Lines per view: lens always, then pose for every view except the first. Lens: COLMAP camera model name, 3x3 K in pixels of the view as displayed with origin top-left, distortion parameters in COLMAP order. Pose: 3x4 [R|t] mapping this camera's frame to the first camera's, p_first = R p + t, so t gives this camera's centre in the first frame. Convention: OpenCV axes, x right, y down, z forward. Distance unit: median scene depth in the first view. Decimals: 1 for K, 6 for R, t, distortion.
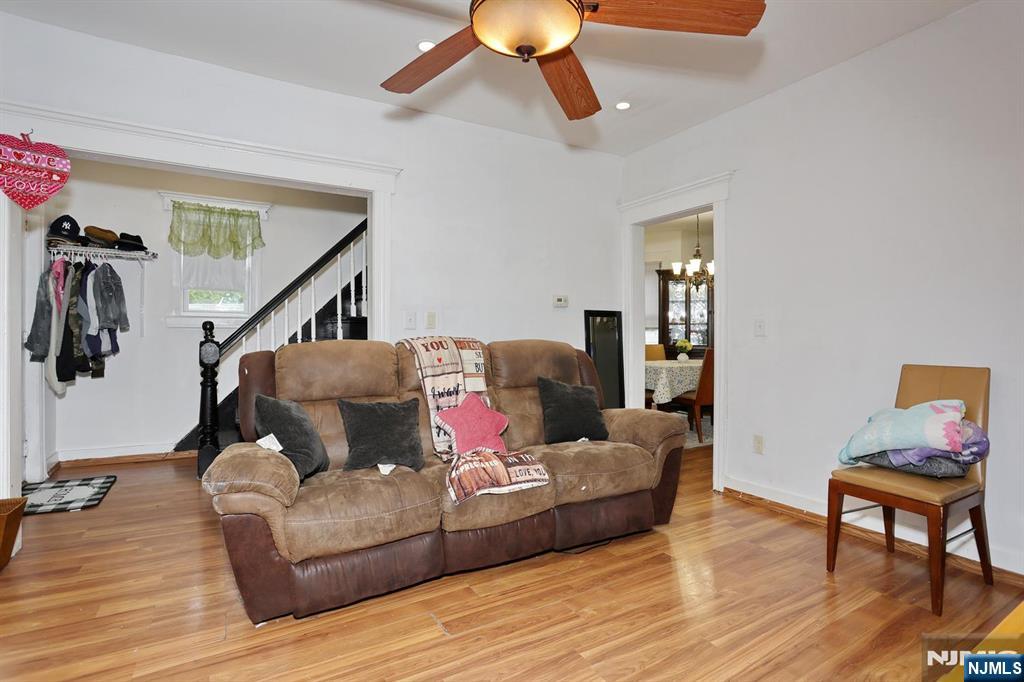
lens RADIAL K [[495.3, 0, 507.5], [0, 495.3, 338.7], [0, 0, 1]] dist [-0.070885, 0.027109]
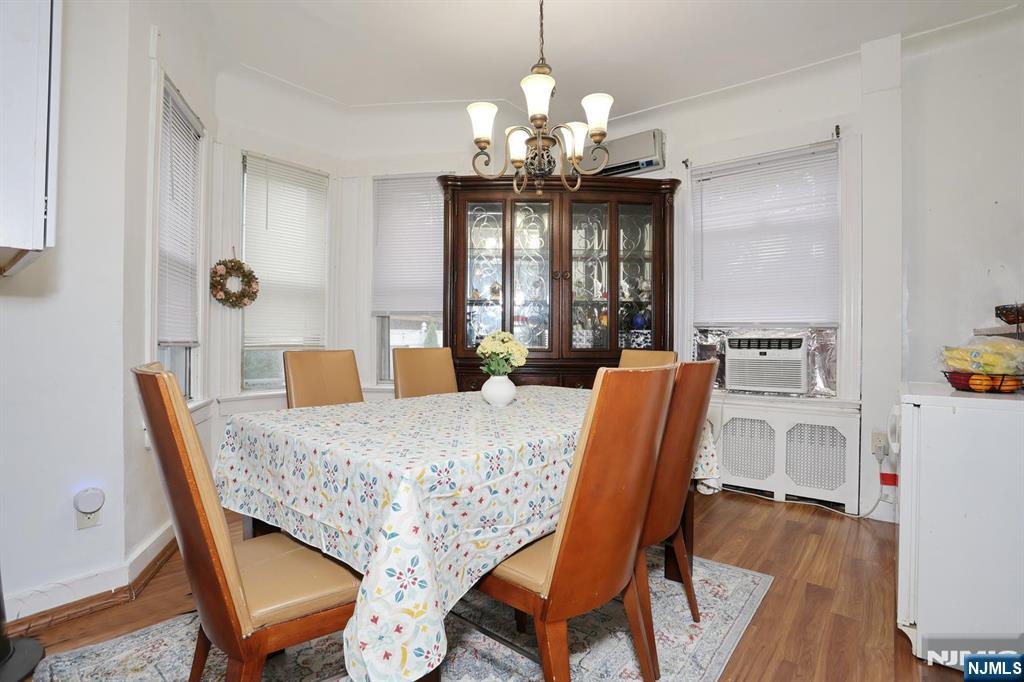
lens RADIAL K [[495.3, 0, 507.5], [0, 495.3, 338.7], [0, 0, 1]] dist [-0.070885, 0.027109]
pose [[0.934093, -0.004226, 0.357005, 0.339466], [0.008873, 0.999896, -0.011379, 0.012172], [-0.356920, 0.013796, 0.934033, 0.955063]]
